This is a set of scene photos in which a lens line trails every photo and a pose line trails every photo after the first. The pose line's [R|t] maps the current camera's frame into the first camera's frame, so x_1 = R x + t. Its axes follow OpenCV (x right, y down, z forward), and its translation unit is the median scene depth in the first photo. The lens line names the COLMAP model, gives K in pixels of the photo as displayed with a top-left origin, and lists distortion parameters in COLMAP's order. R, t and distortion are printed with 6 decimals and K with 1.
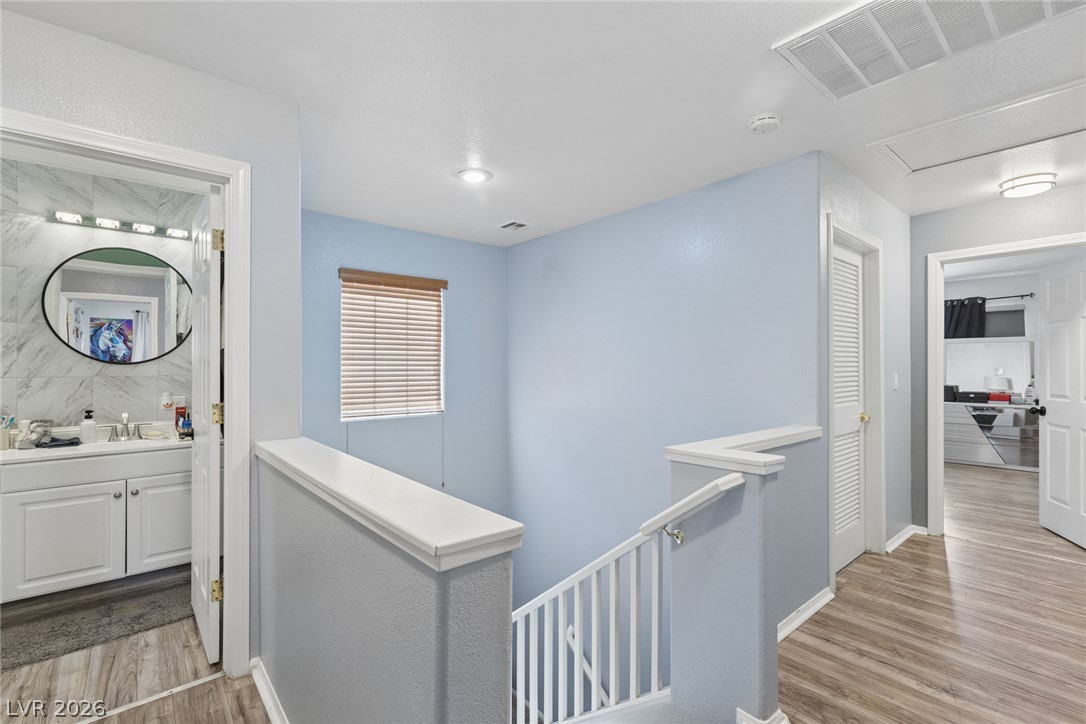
lens RADIAL K [[488.3, 0, 545.8], [0, 488.3, 360.3], [0, 0, 1]] dist [0.000750, -0.000328]
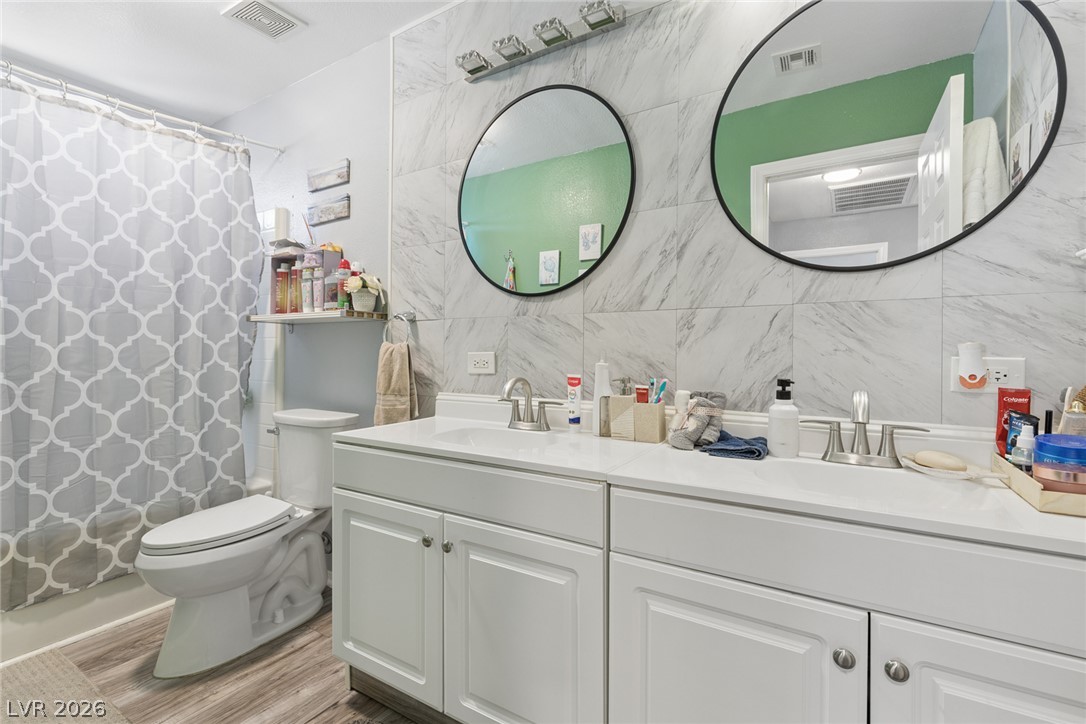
lens RADIAL K [[488.3, 0, 545.8], [0, 488.3, 360.3], [0, 0, 1]] dist [0.000750, -0.000328]
pose [[0.311137, 0.019180, -0.950172, -0.605708], [0.003443, 0.999767, 0.021309, 0.077332], [0.950359, -0.009902, 0.310998, 0.682065]]
